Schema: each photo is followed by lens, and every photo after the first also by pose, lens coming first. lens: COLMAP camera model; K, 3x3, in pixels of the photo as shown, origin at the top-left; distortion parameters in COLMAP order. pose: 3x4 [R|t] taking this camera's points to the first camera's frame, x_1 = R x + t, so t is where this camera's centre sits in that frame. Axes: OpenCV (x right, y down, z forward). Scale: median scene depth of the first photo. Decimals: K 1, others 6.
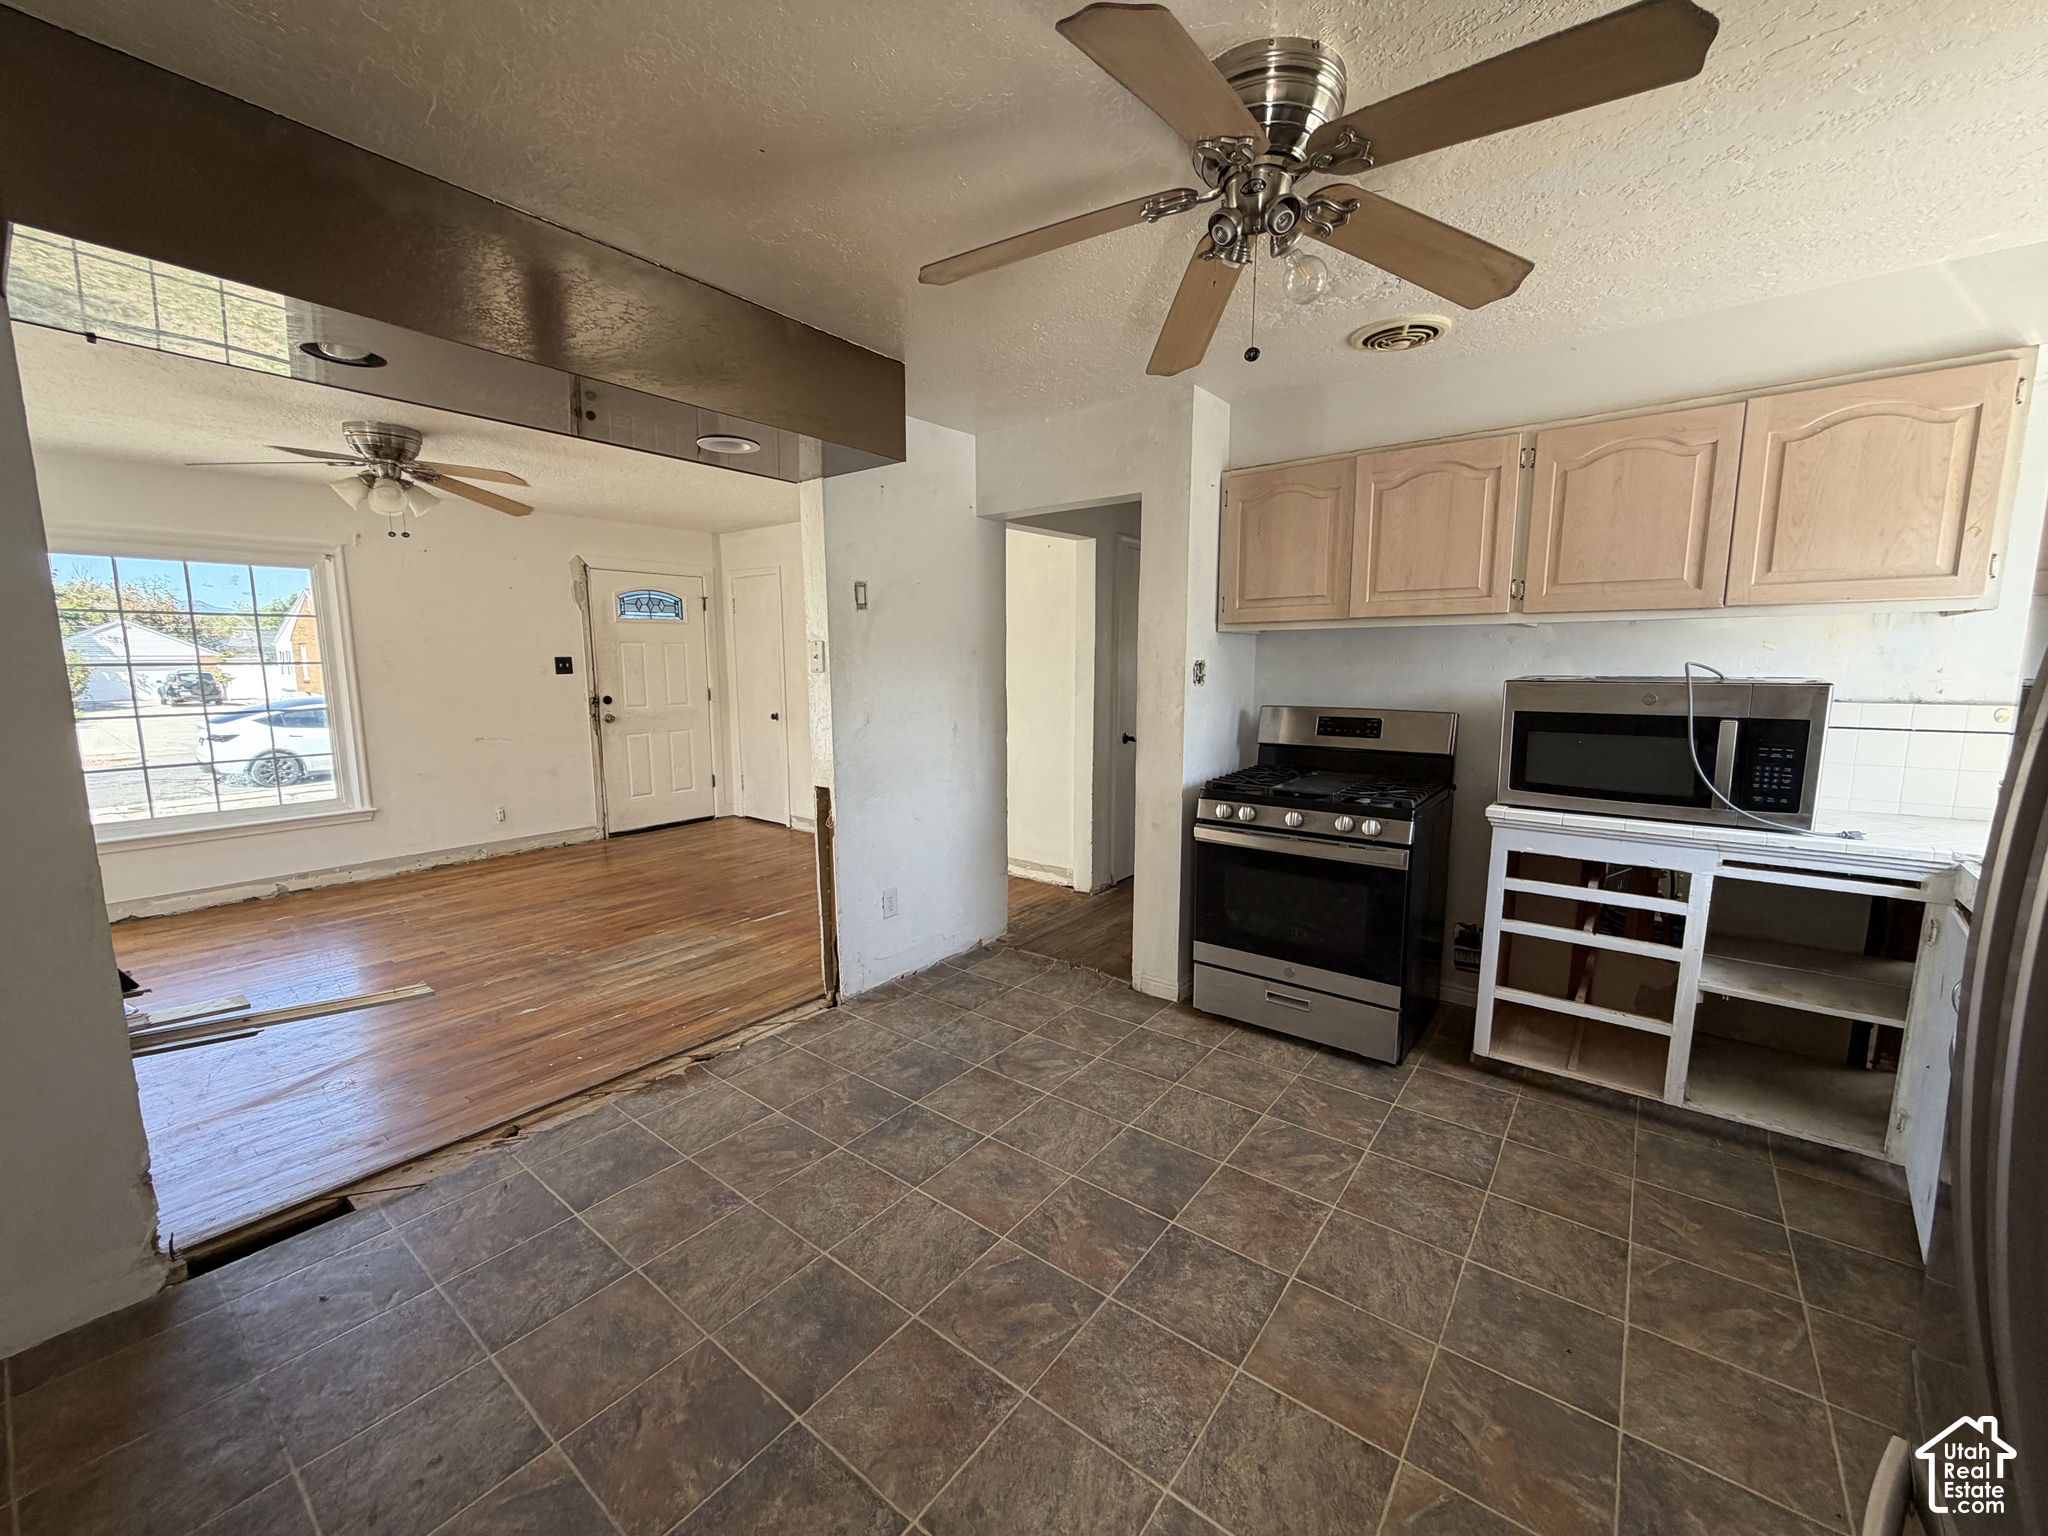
lens RADIAL K [[812.5, 0, 1017.1], [0, 812.5, 769.9], [0, 0, 1]] dist [-0.000944, -0.000093]
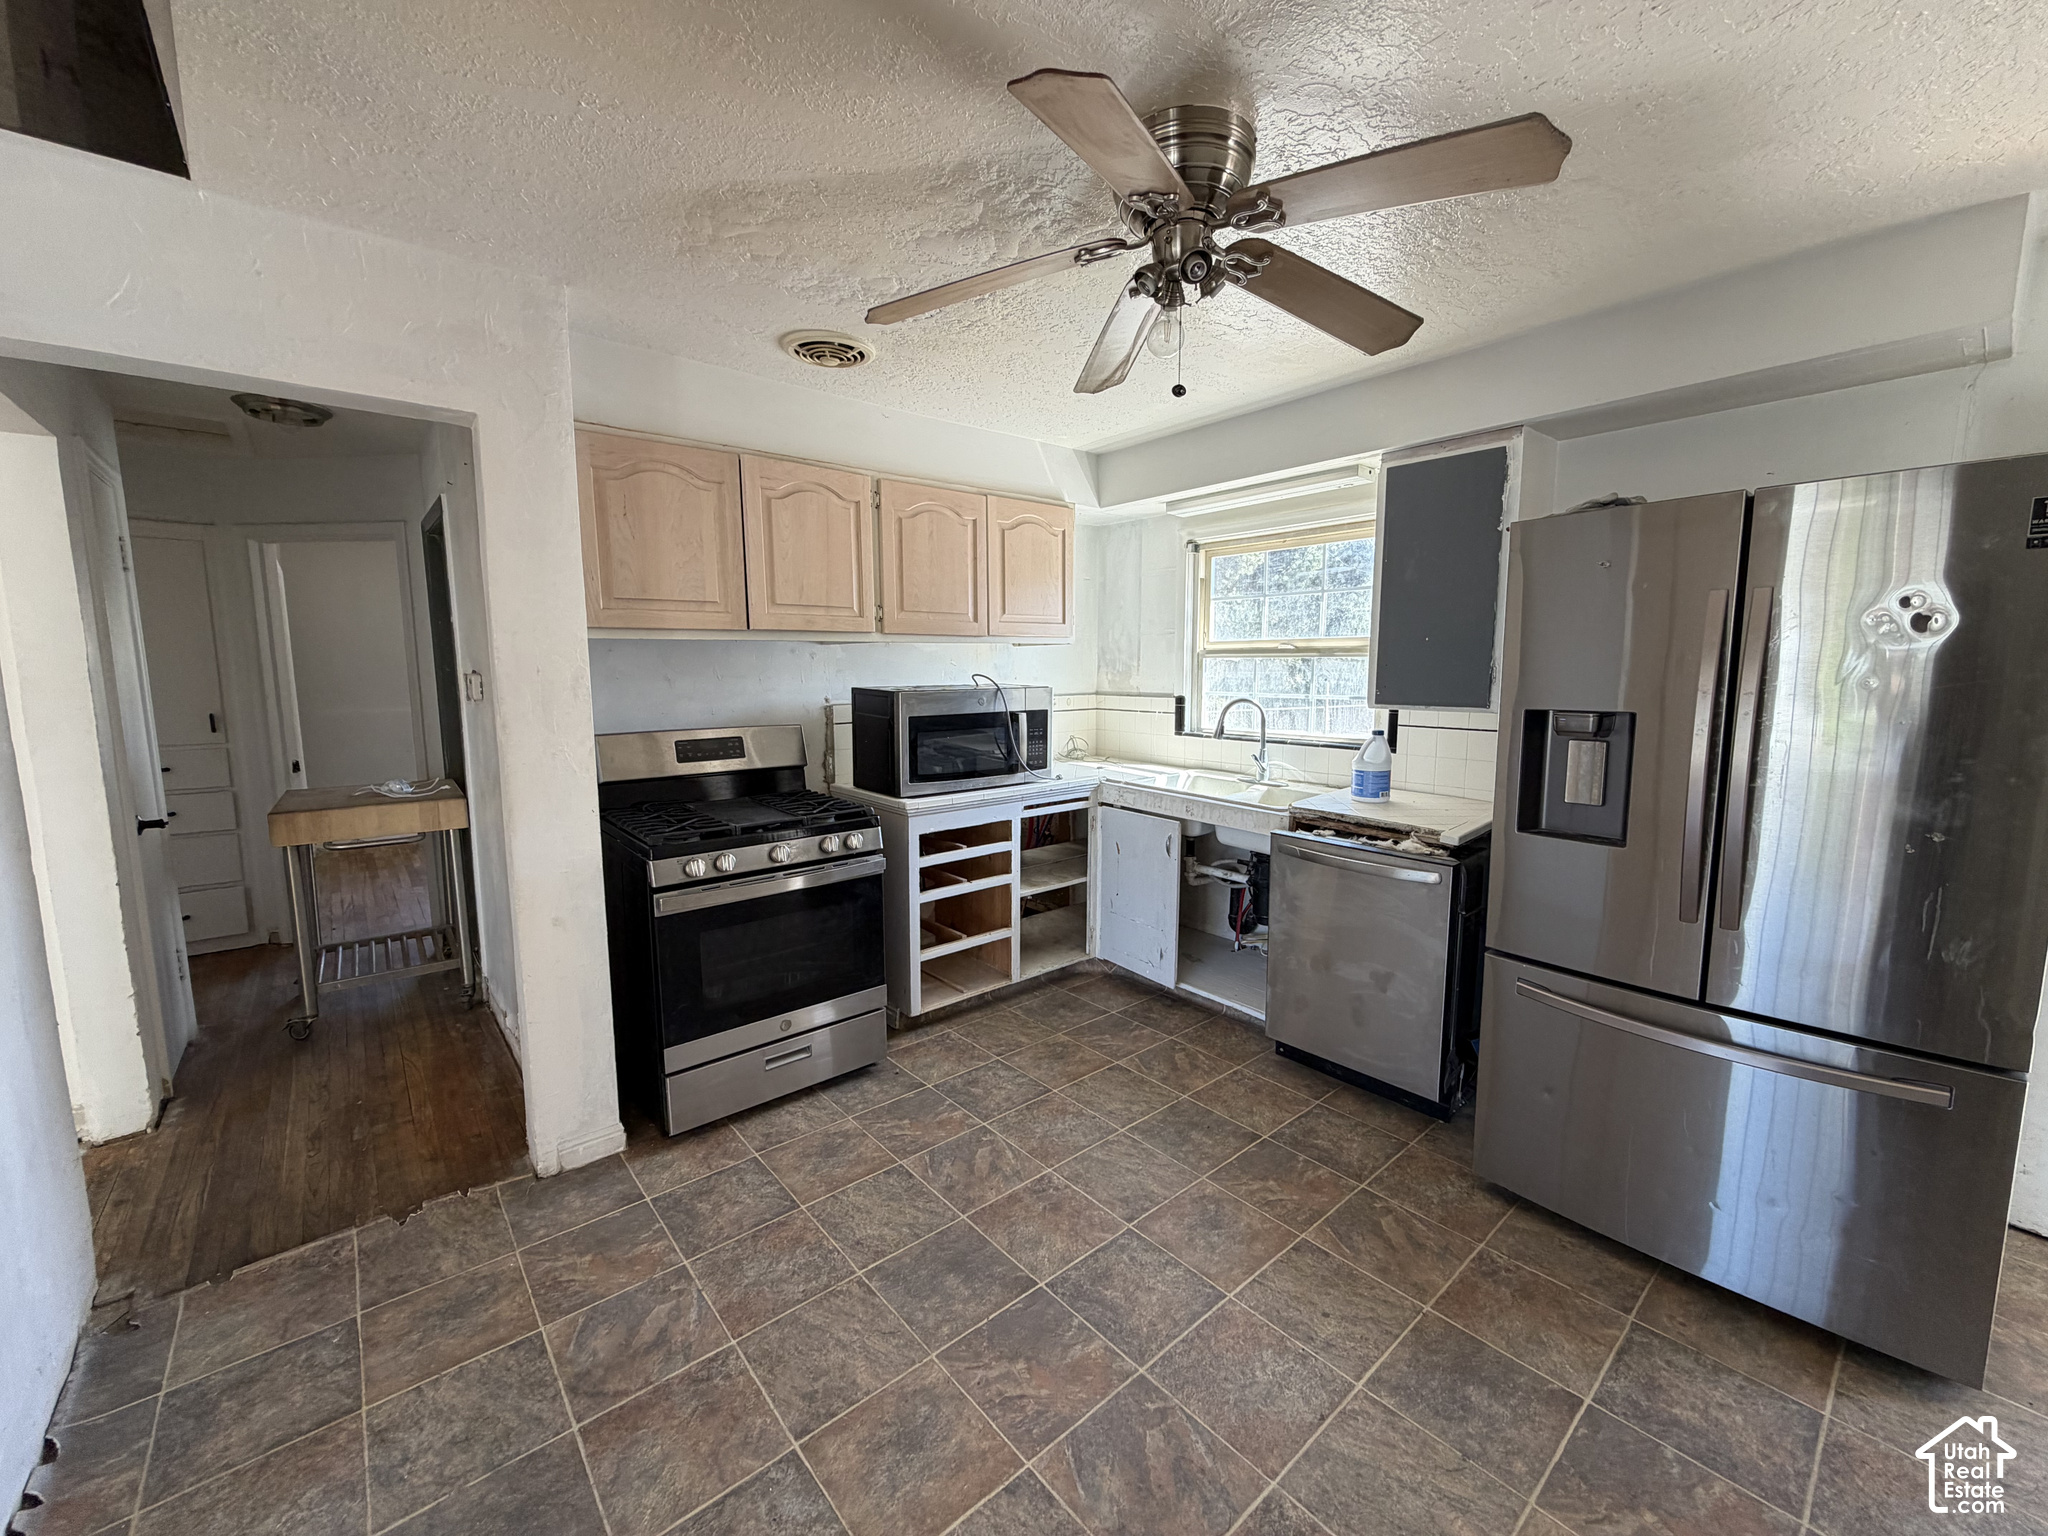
lens RADIAL K [[812.5, 0, 1017.1], [0, 812.5, 769.9], [0, 0, 1]] dist [-0.000944, -0.000093]
pose [[0.206121, -0.120182, 0.971118, -0.512227], [0.139680, 0.985880, 0.092362, -0.084733], [-0.968506, 0.116608, 0.219997, 0.609456]]
